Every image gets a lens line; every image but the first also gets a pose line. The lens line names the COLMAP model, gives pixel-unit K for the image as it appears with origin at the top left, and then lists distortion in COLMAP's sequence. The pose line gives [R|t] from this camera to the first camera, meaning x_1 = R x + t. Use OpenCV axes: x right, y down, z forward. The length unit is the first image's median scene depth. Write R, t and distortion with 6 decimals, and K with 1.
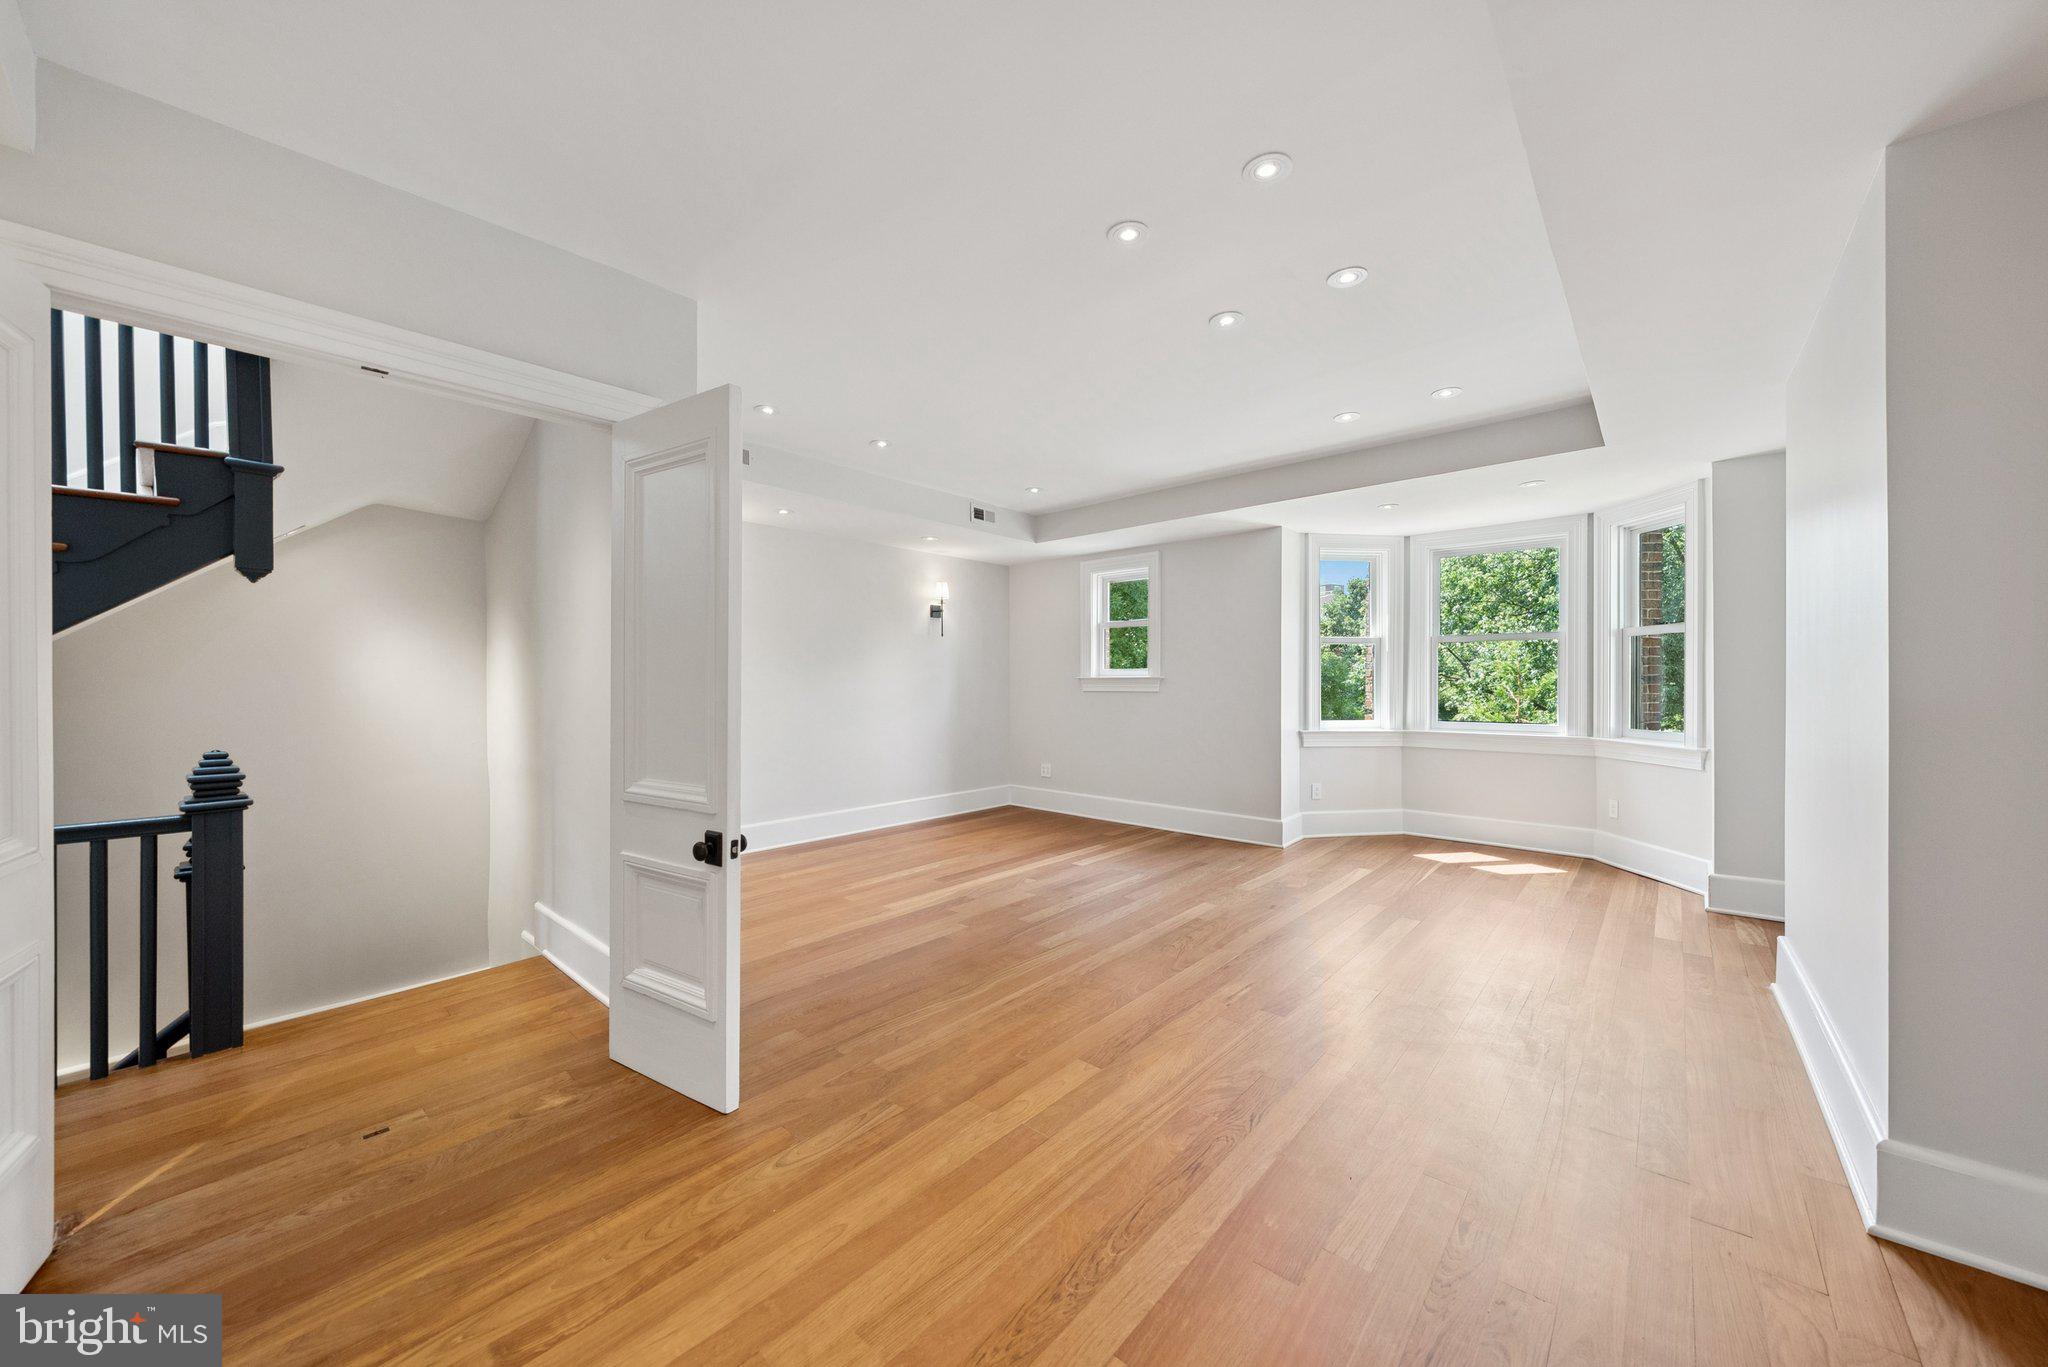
lens RADIAL K [[724.9, 0, 1024.0], [0, 724.9, 683.5], [0, 0, 1]] dist [-0.000522, -0.000143]
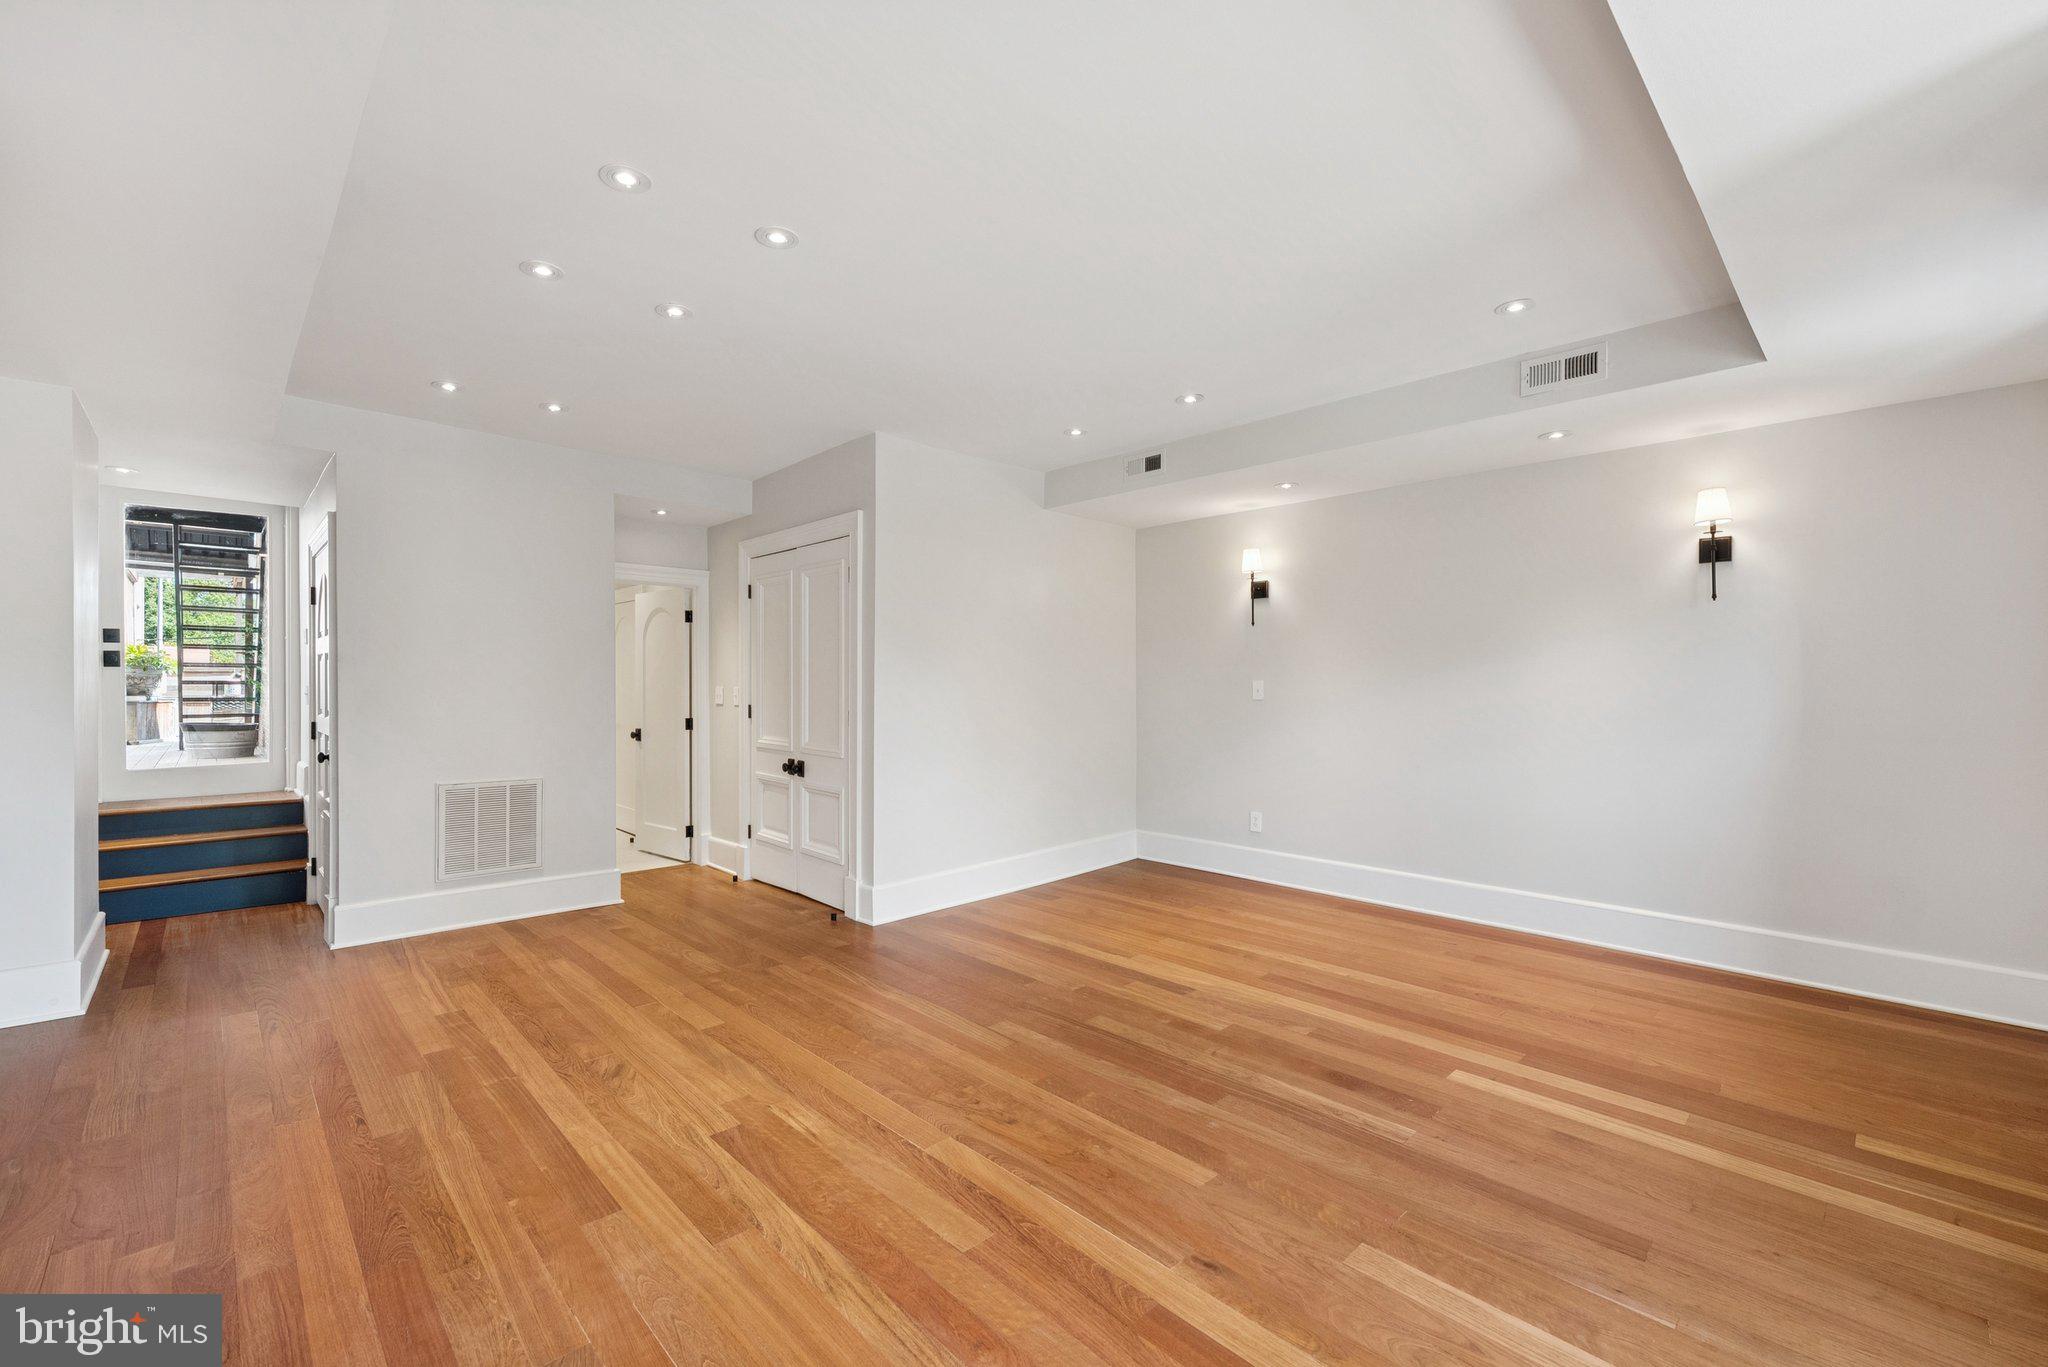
lens RADIAL K [[849.5, 0, 993.5], [0, 849.5, 695.5], [0, 0, 1]] dist [-0.000093, 0.000434]
pose [[-0.092278, 0.015693, -0.995610, 0.594931], [-0.002742, 0.999868, 0.016014, -0.008867], [0.995729, 0.004208, -0.092223, 0.675636]]
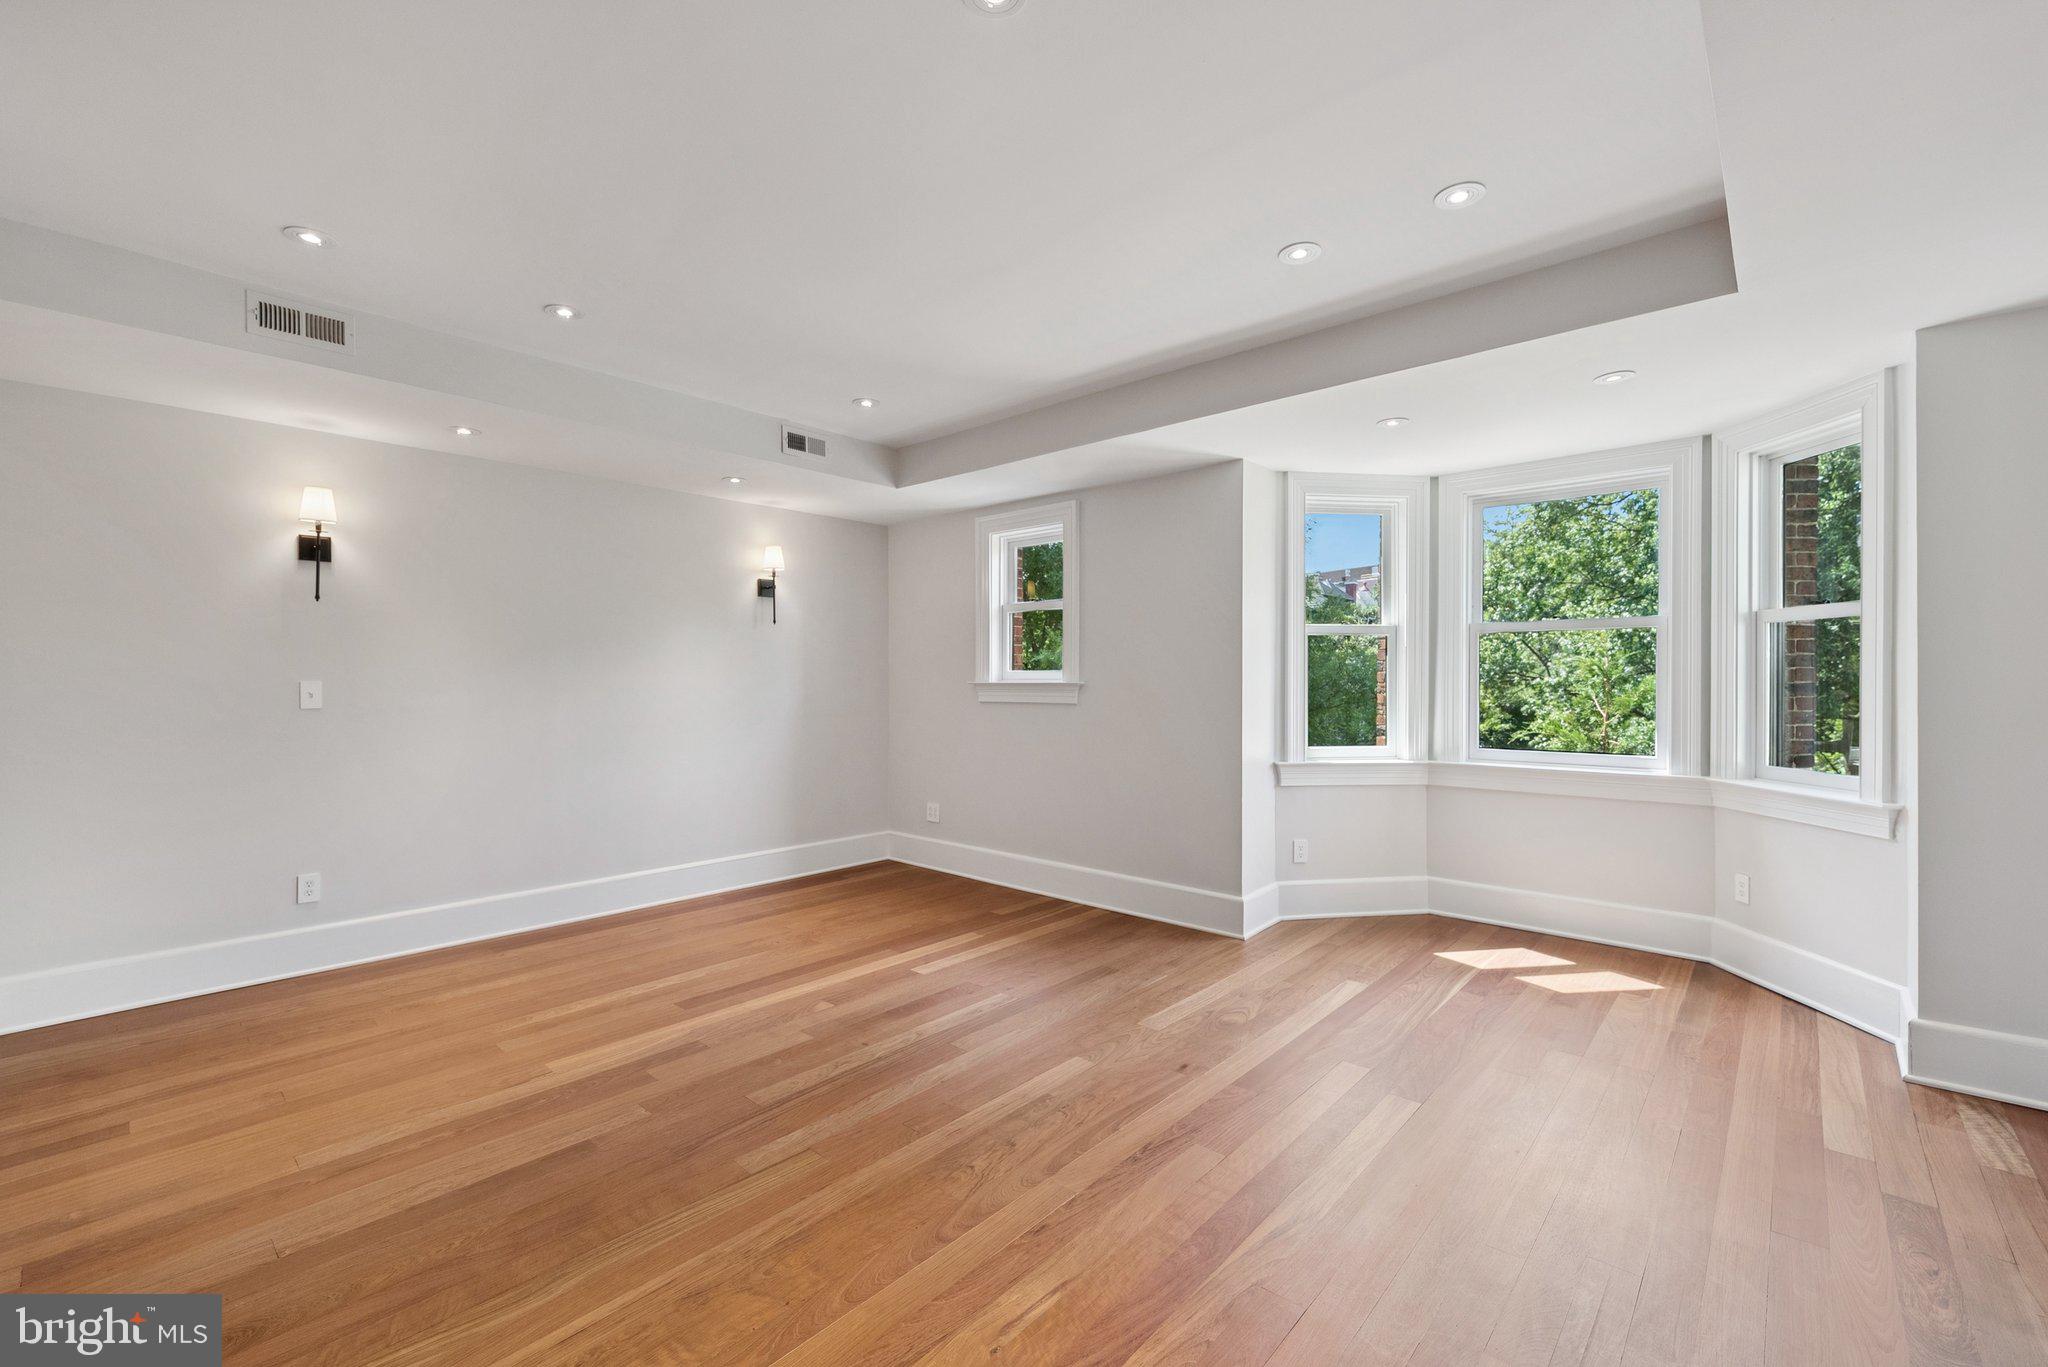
lens RADIAL K [[853.7, 0, 1024.0], [0, 853.7, 683.5], [0, 0, 1]] dist [0.000758, 0.000268]
pose [[0.999992, 0.000396, -0.003914, 0.155341], [-0.000387, 0.999997, 0.002361, -0.011044], [0.003915, -0.002360, 0.999990, 0.208615]]
